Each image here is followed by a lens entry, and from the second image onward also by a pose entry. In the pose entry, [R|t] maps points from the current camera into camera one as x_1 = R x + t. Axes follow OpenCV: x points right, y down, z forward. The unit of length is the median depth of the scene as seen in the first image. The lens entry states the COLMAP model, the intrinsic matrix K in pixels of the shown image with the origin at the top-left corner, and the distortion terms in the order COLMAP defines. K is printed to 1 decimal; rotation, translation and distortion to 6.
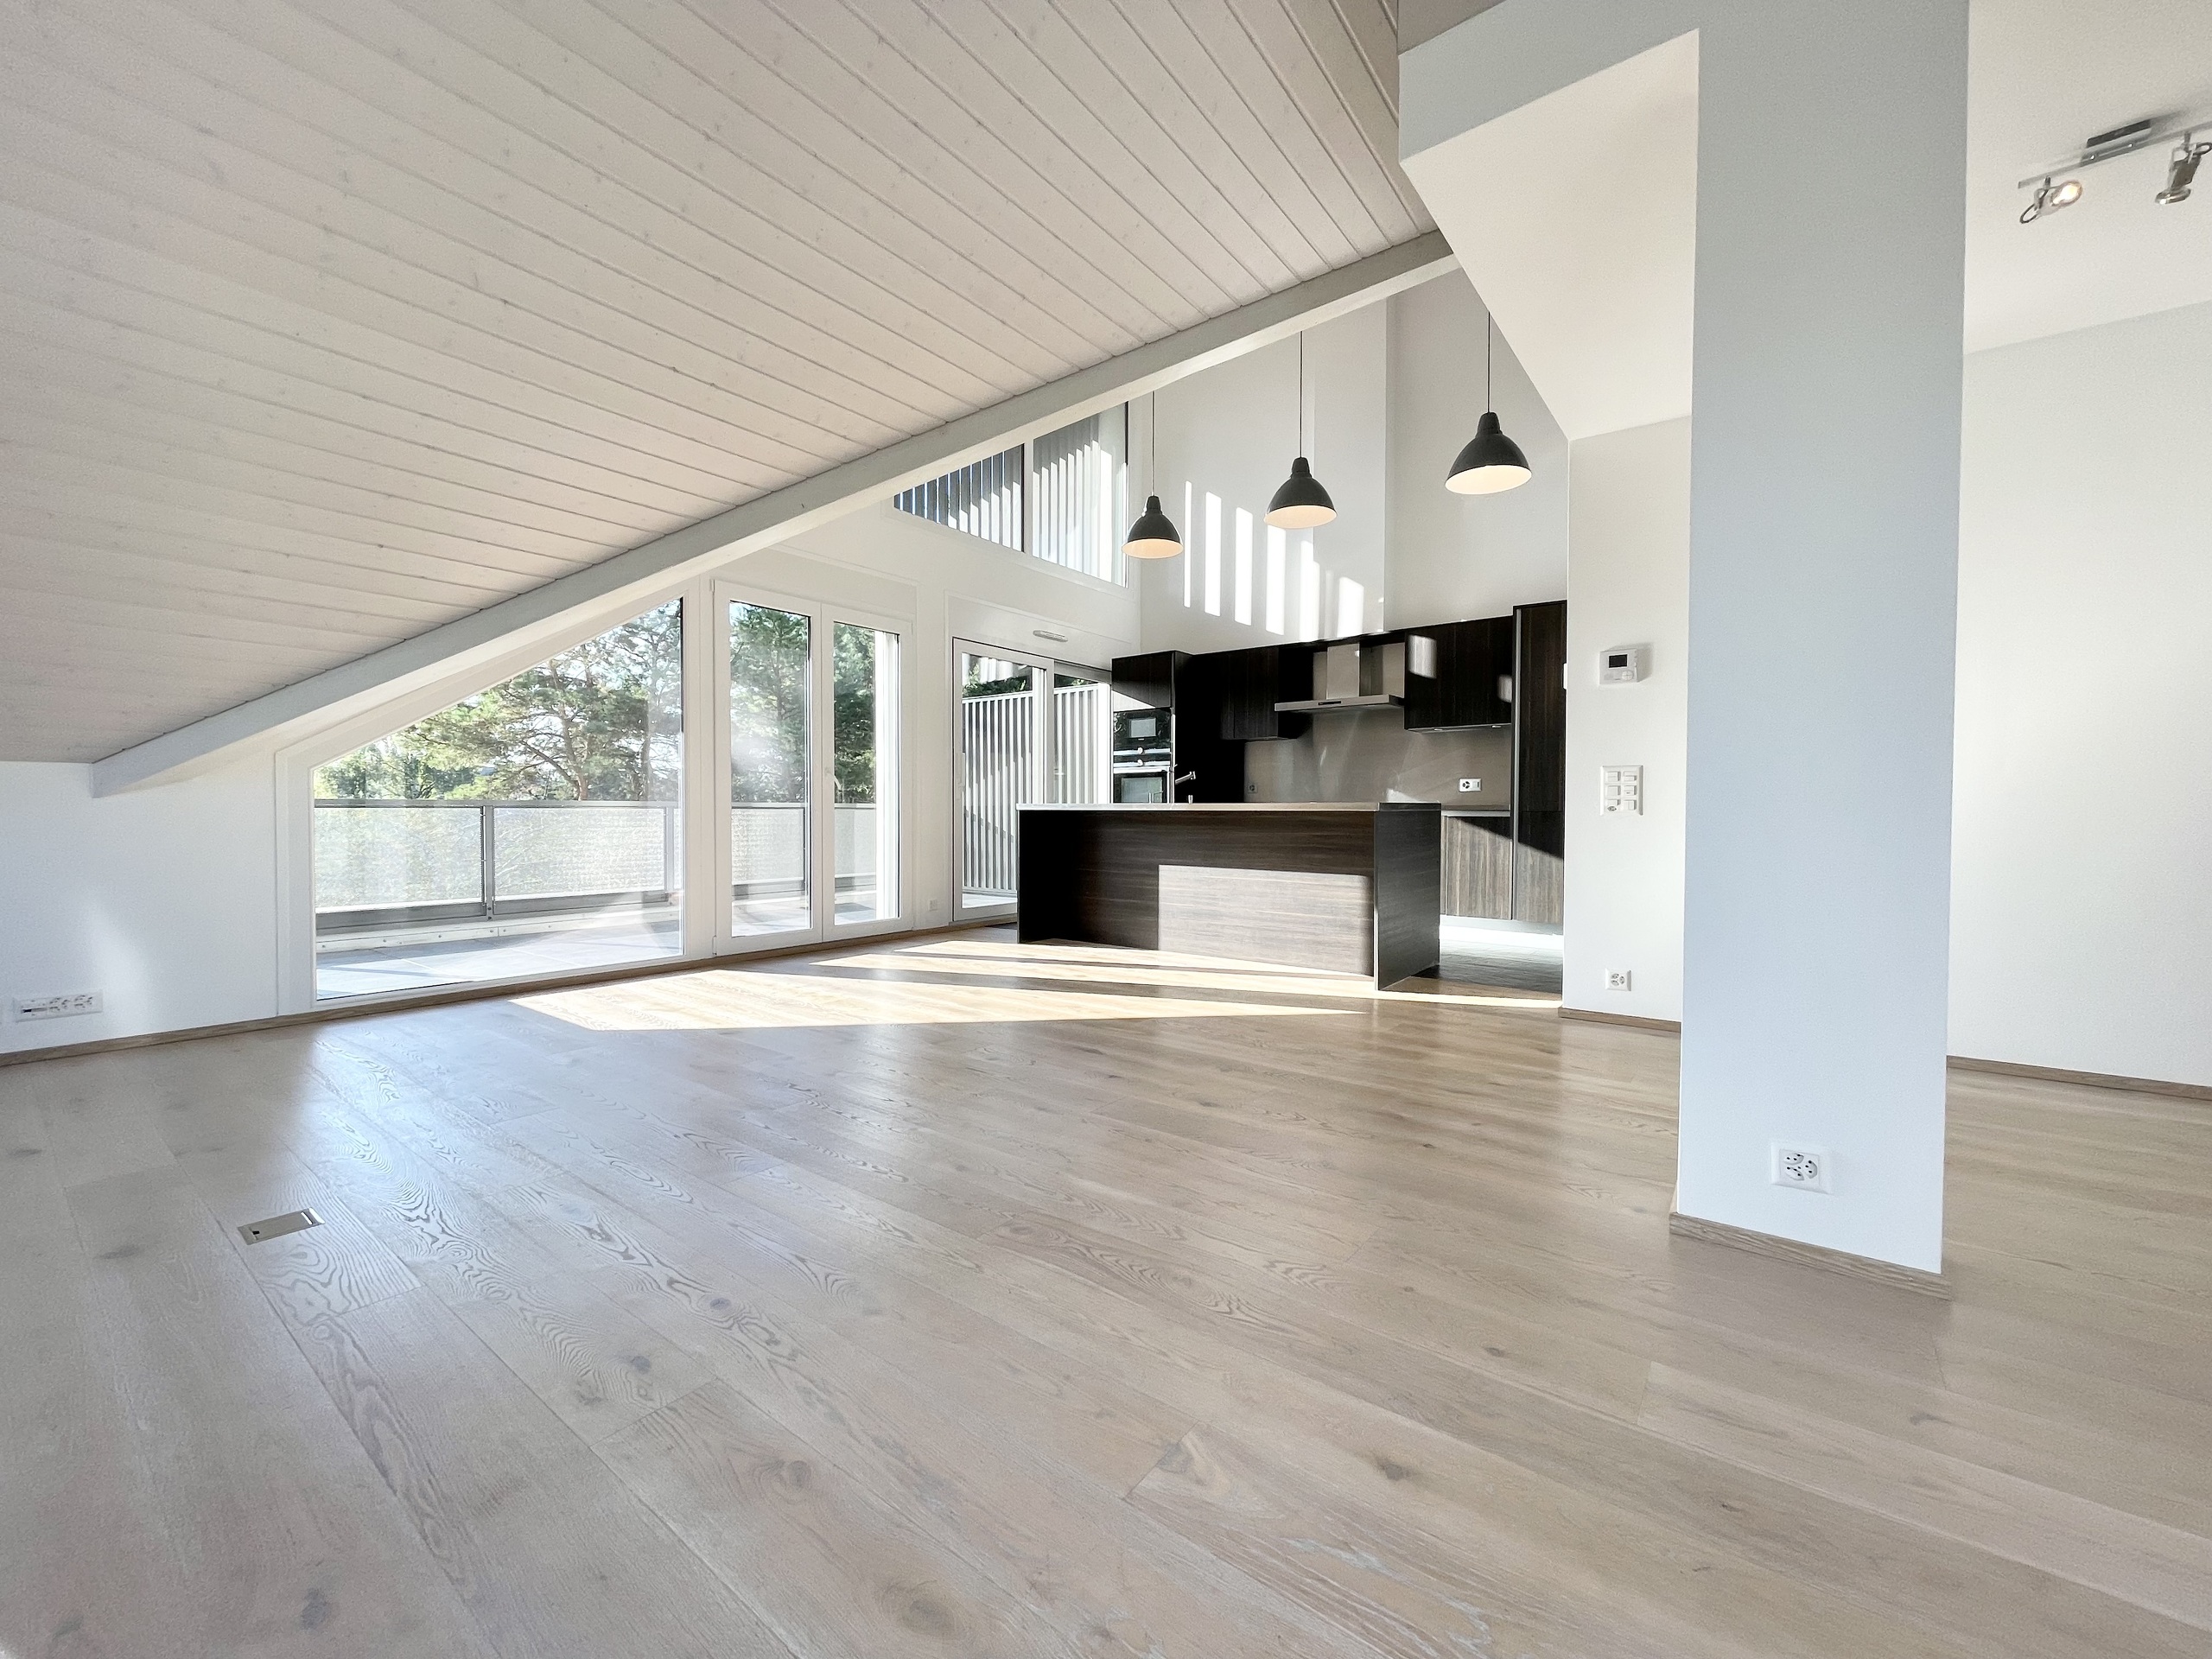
lens RADIAL K [[892.0, 0, 1092.8], [0, 892.0, 832.3], [0, 0, 1]] dist [-0.022274, 0.024631]
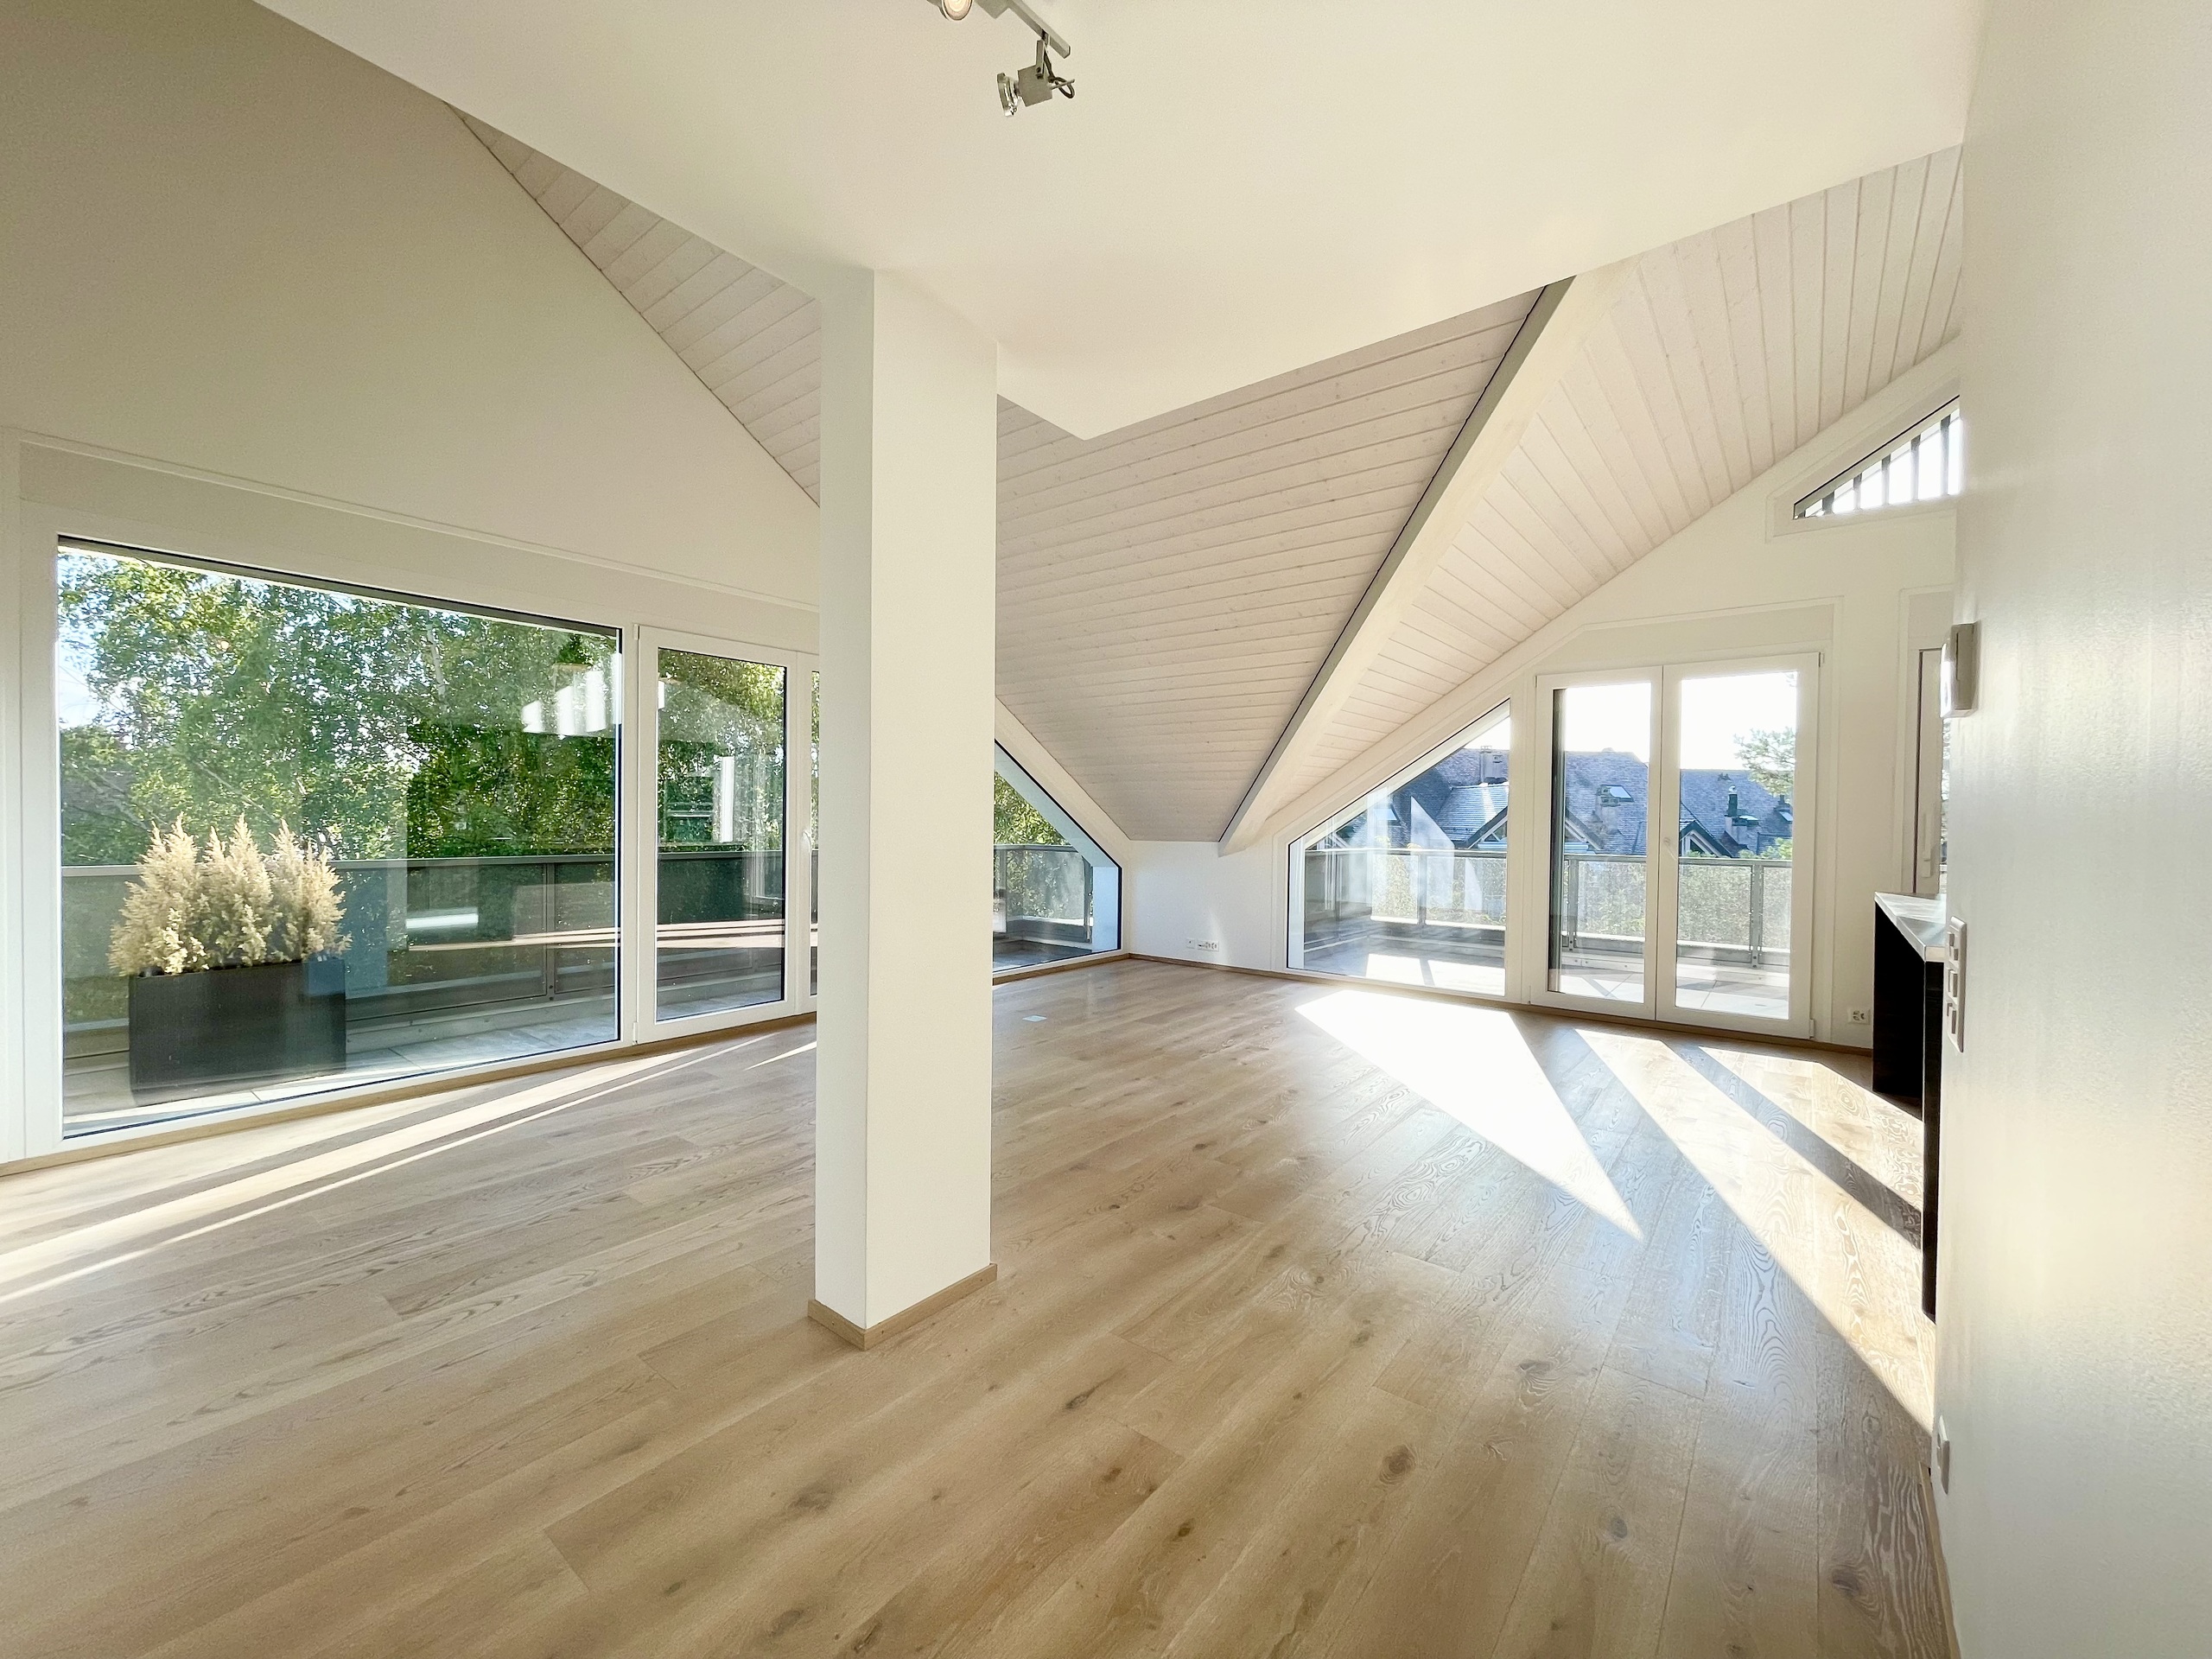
lens RADIAL K [[892.0, 0, 1092.8], [0, 892.0, 832.3], [0, 0, 1]] dist [-0.022274, 0.024631]
pose [[-0.013951, 0.014863, -0.999792, 2.299540], [-0.033966, 0.999305, 0.015330, -0.250490], [0.999326, 0.034173, -0.013436, 1.417007]]
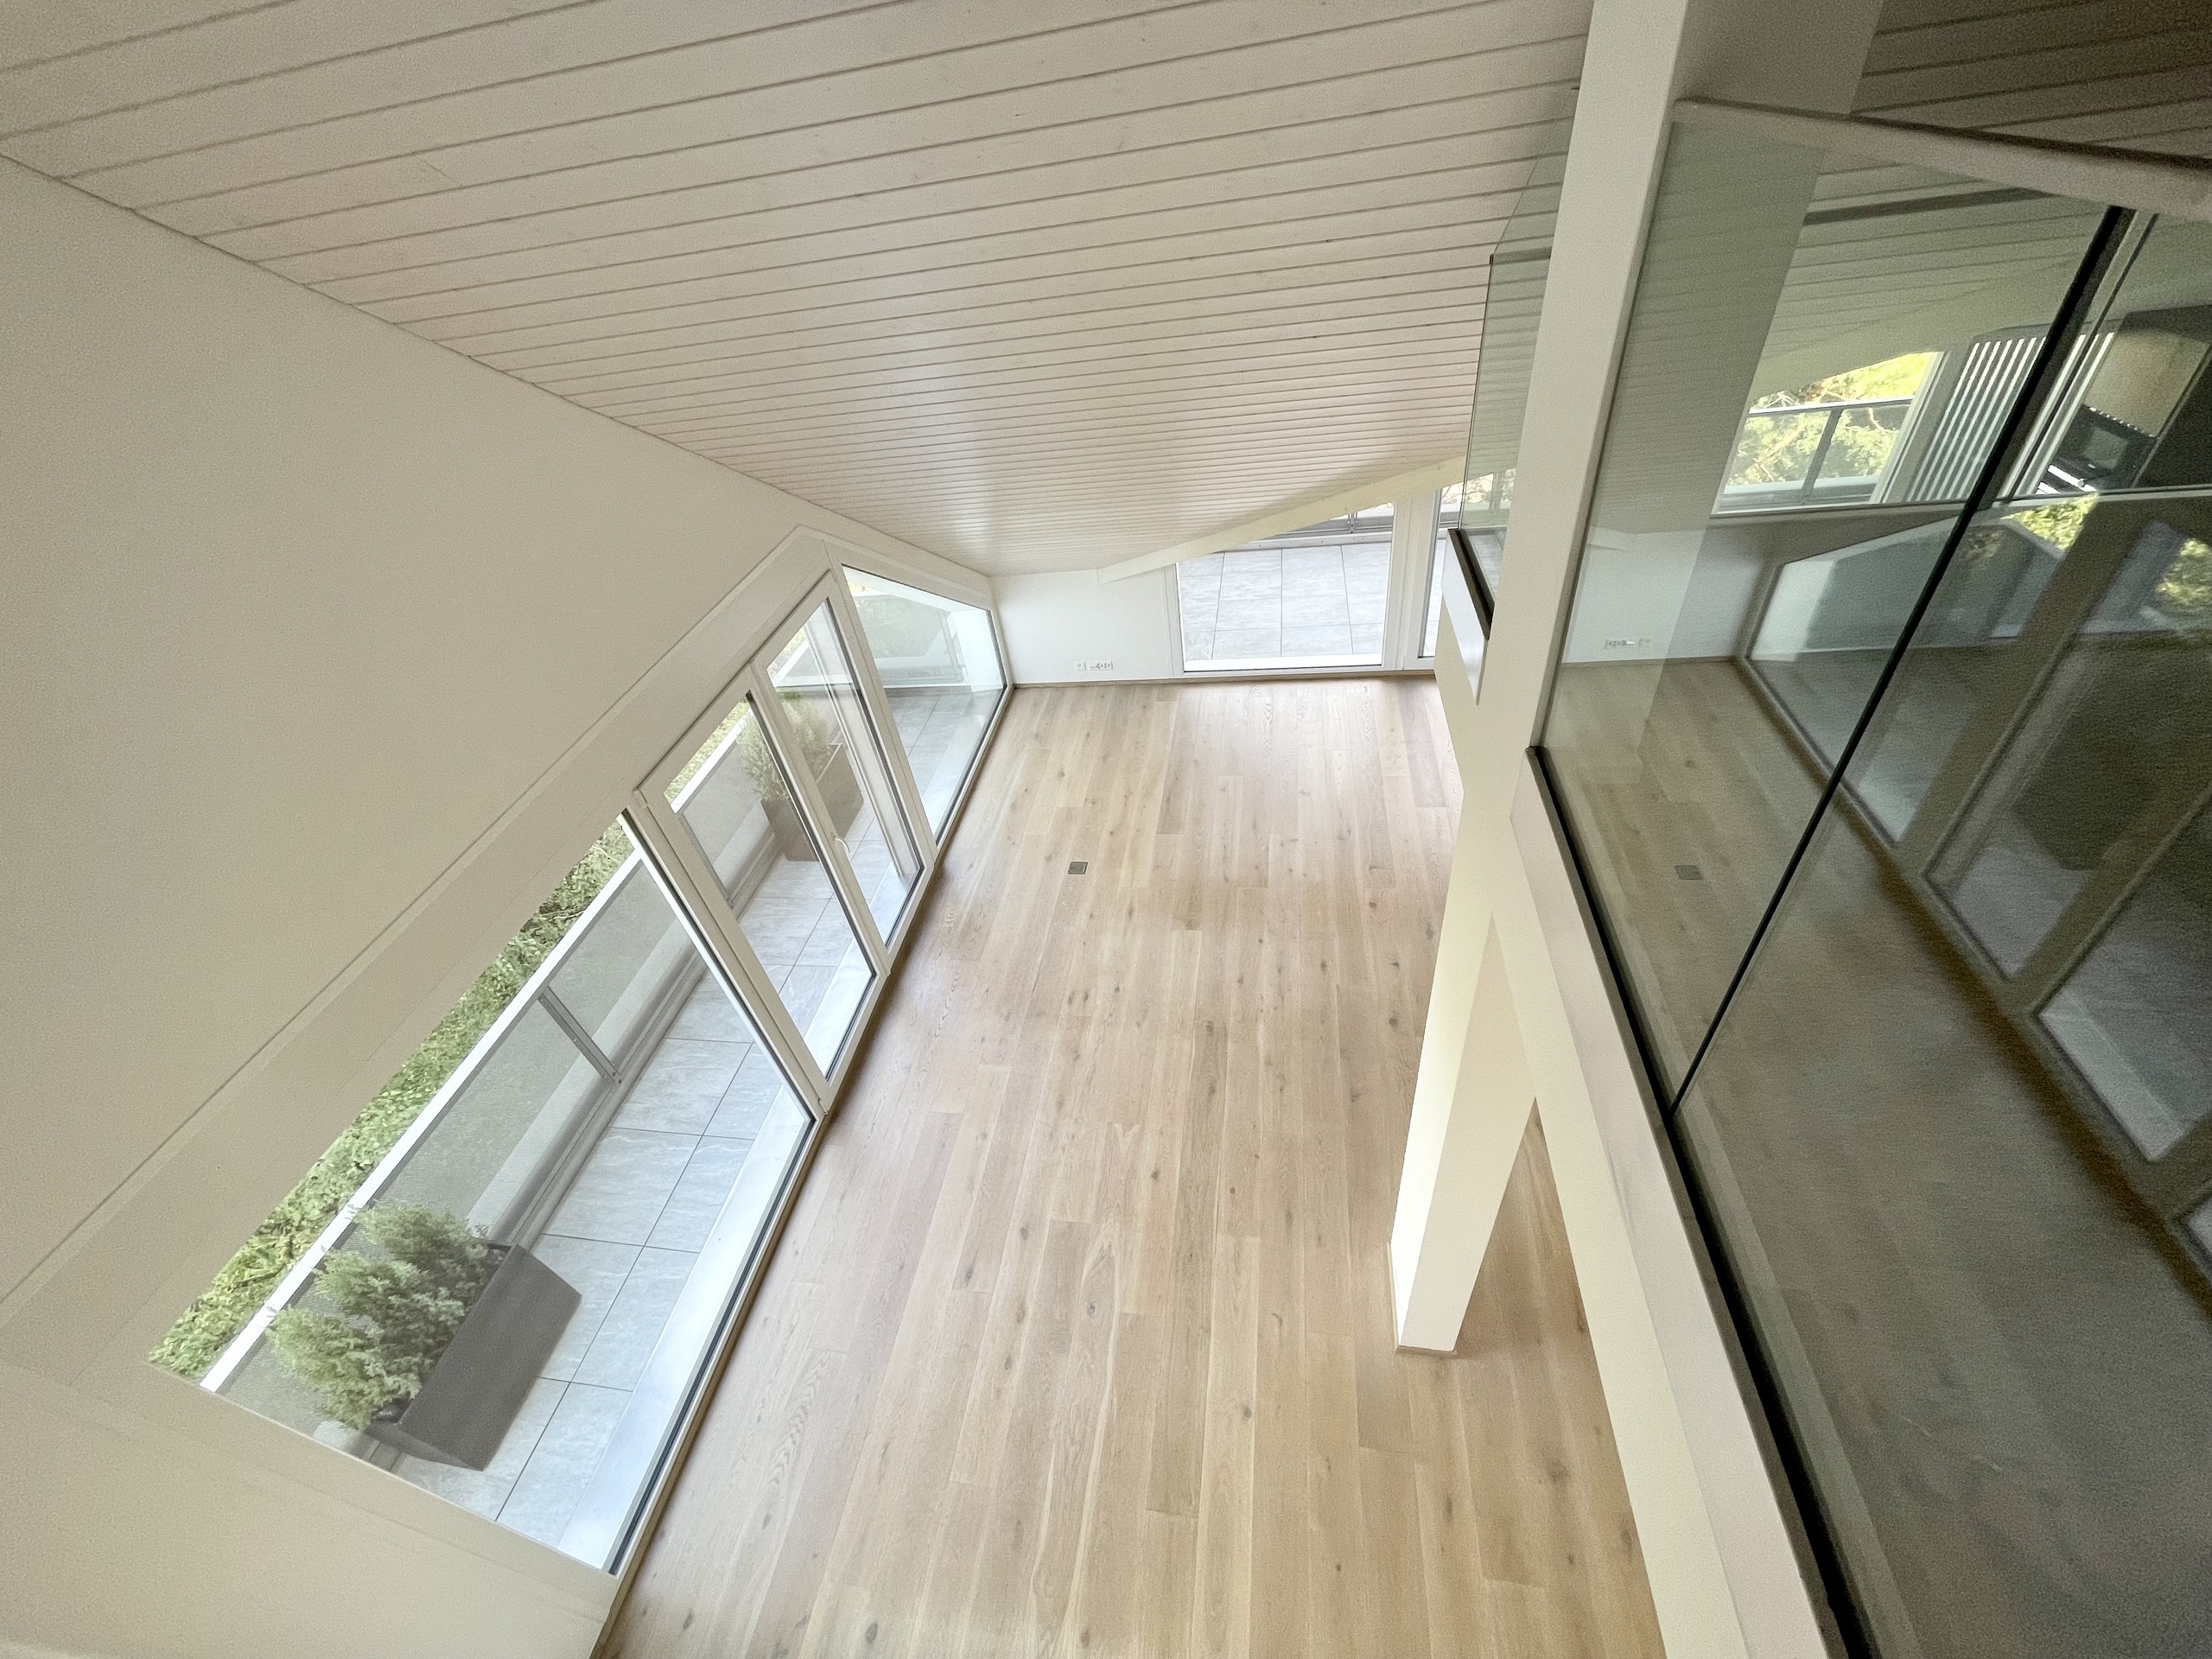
lens RADIAL K [[892.0, 0, 1092.8], [0, 892.0, 832.3], [0, 0, 1]] dist [-0.022274, 0.024631]
pose [[0.471232, 0.515505, -0.715678, 1.513689], [0.120772, 0.766062, 0.631318, -1.901077], [0.873702, -0.383931, 0.298735, 0.193943]]
